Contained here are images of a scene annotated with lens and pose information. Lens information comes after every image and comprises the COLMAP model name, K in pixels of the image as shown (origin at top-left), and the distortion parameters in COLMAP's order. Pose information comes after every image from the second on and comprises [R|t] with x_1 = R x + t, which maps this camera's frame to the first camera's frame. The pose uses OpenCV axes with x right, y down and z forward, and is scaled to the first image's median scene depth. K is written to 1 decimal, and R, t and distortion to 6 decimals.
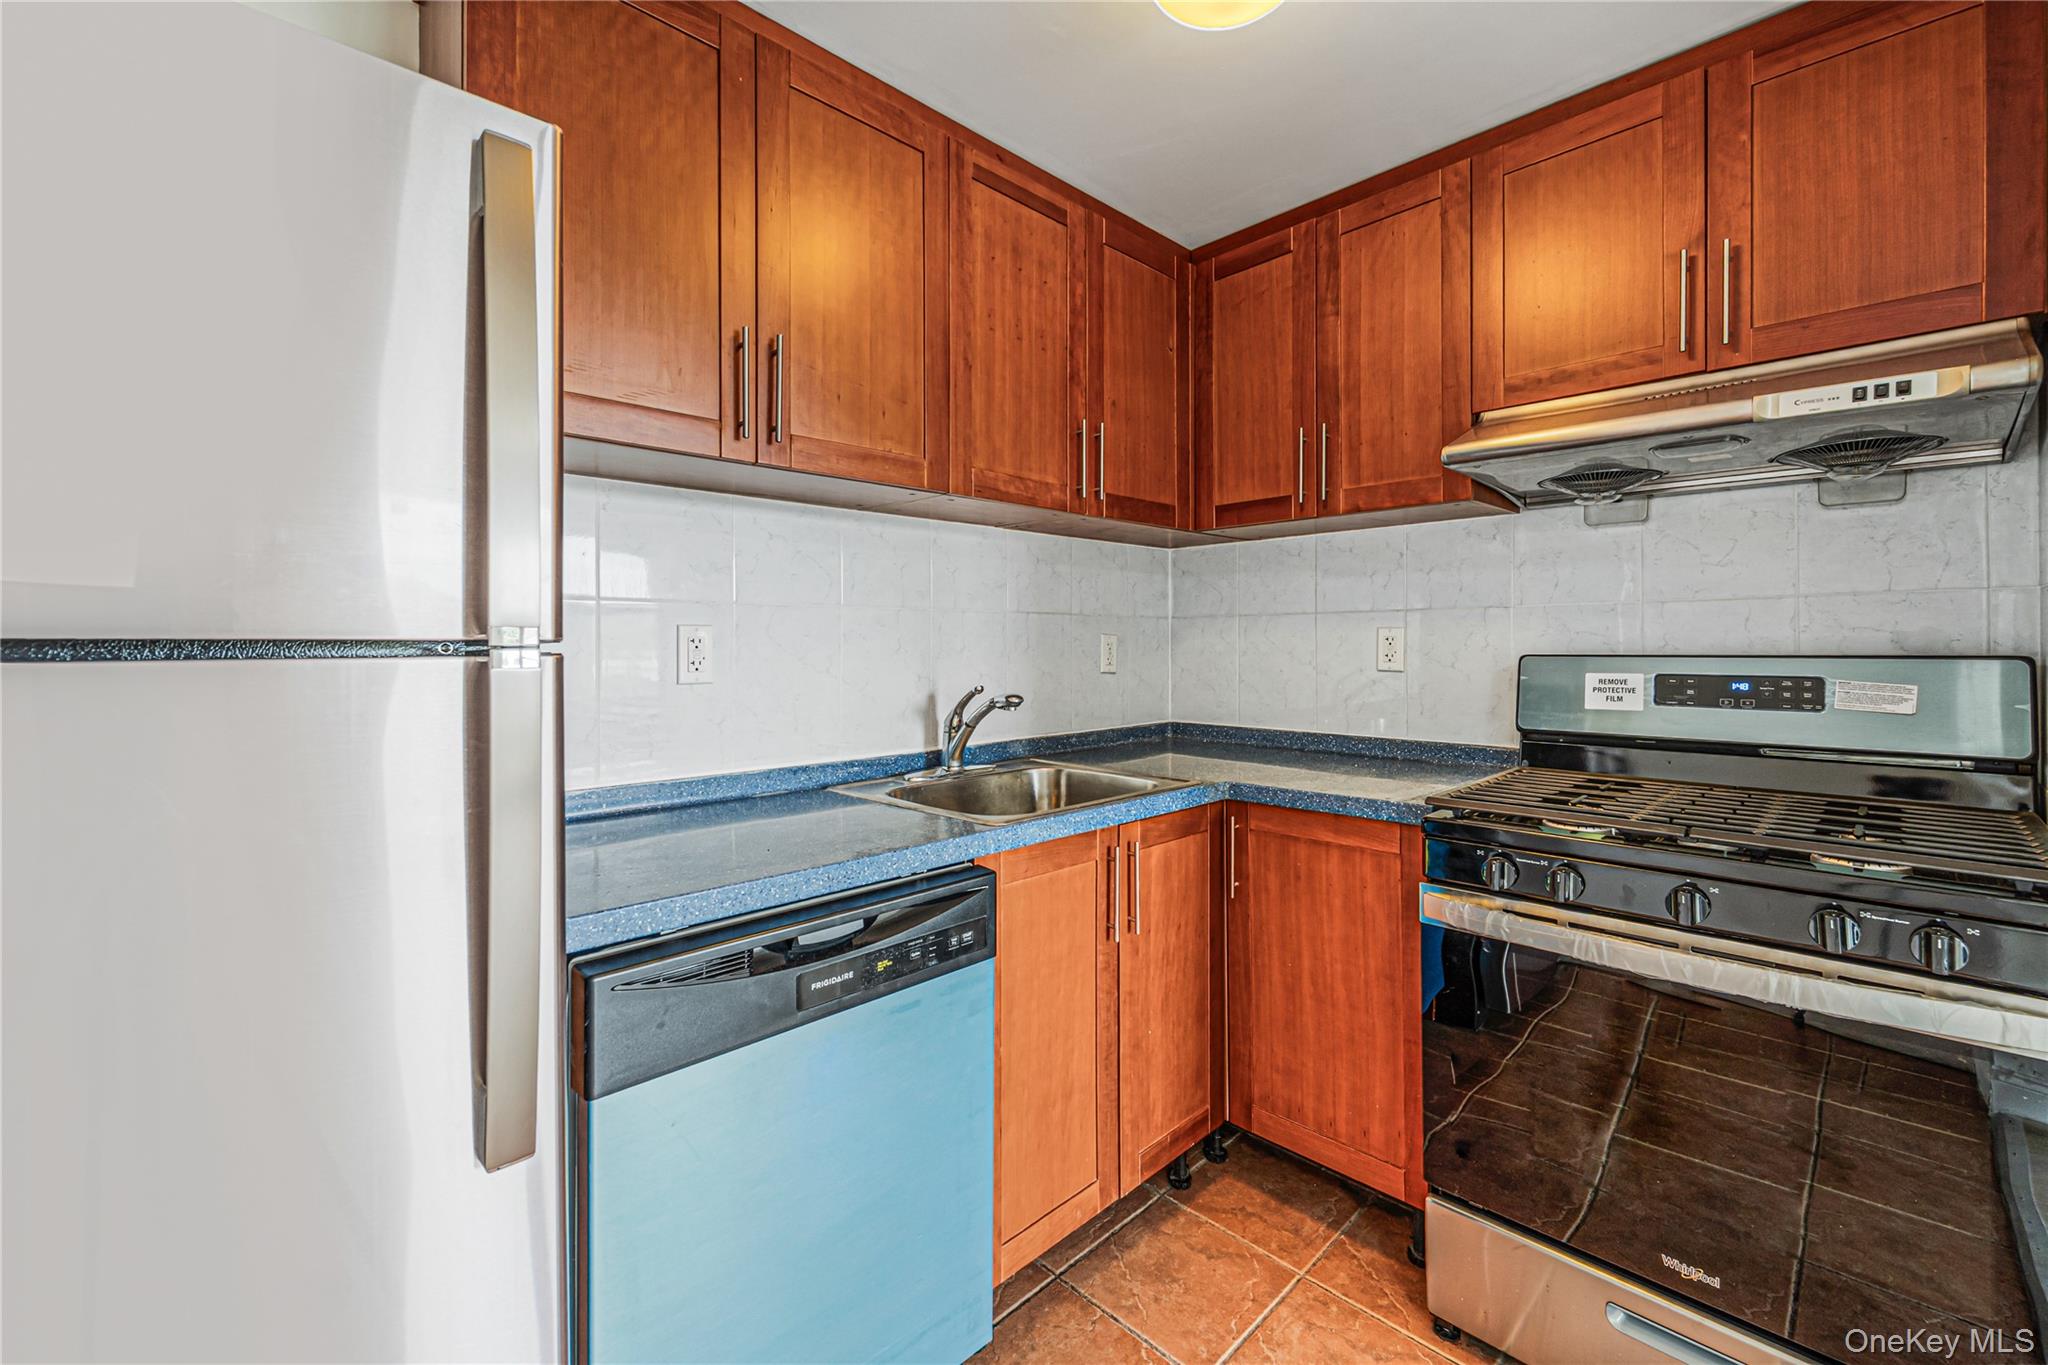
lens RADIAL K [[831.5, 0, 1014.4], [0, 831.5, 643.6], [0, 0, 1]] dist [0.003617, -0.000647]
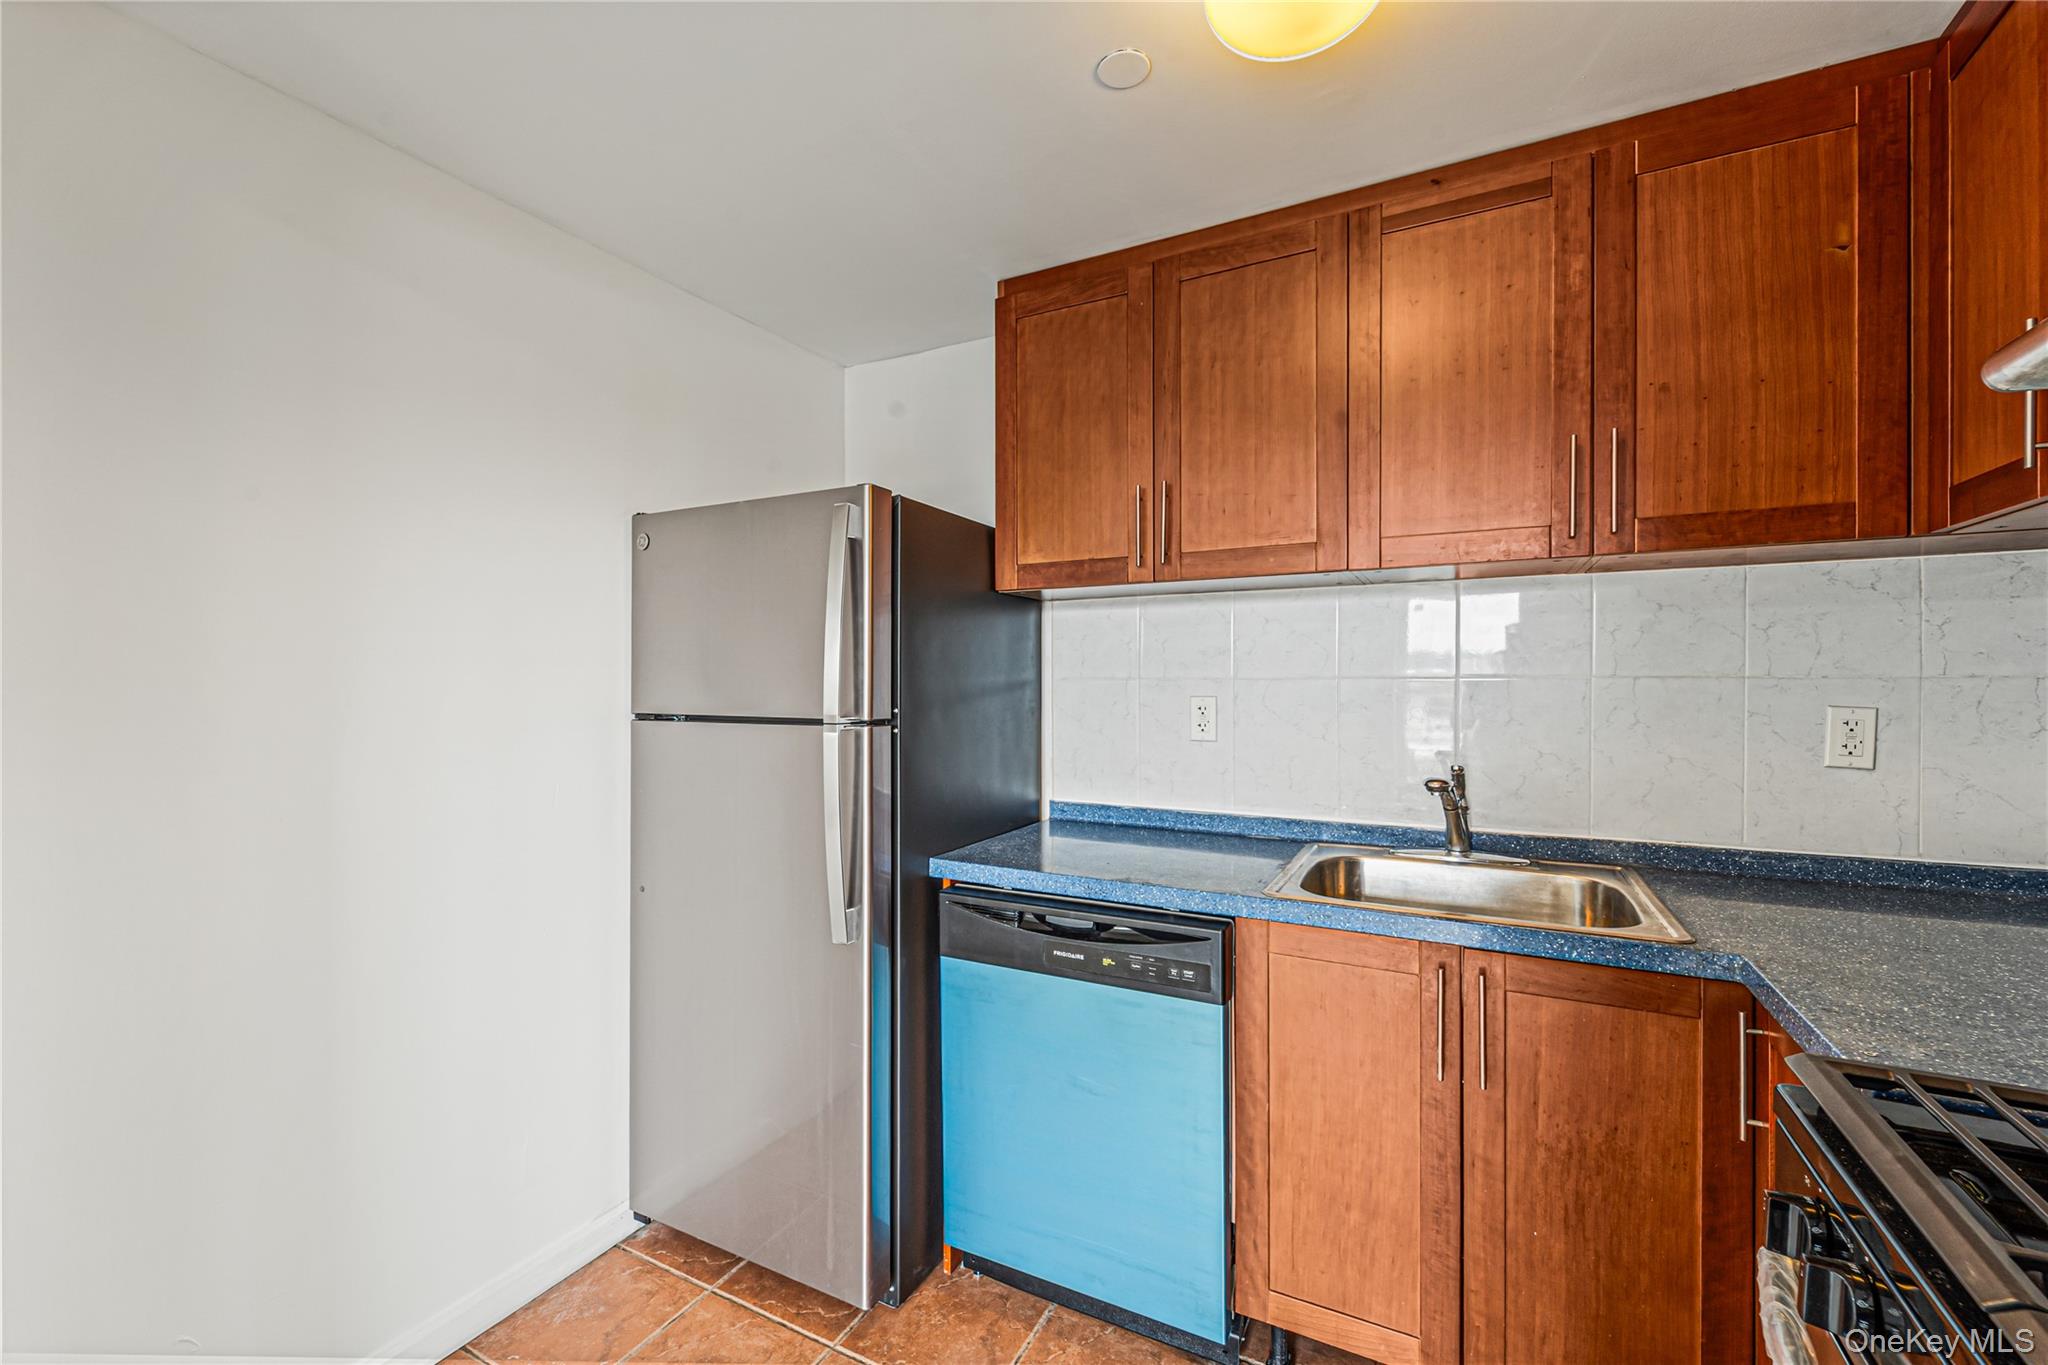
lens RADIAL K [[831.5, 0, 1029.8], [0, 831.5, 680.7], [0, 0, 1]] dist [0.003617, -0.000647]
pose [[0.323900, 0.006235, -0.946071, 0.705108], [0.005023, 0.999953, 0.008310, -0.053773], [0.946078, -0.007443, 0.323853, 0.292161]]
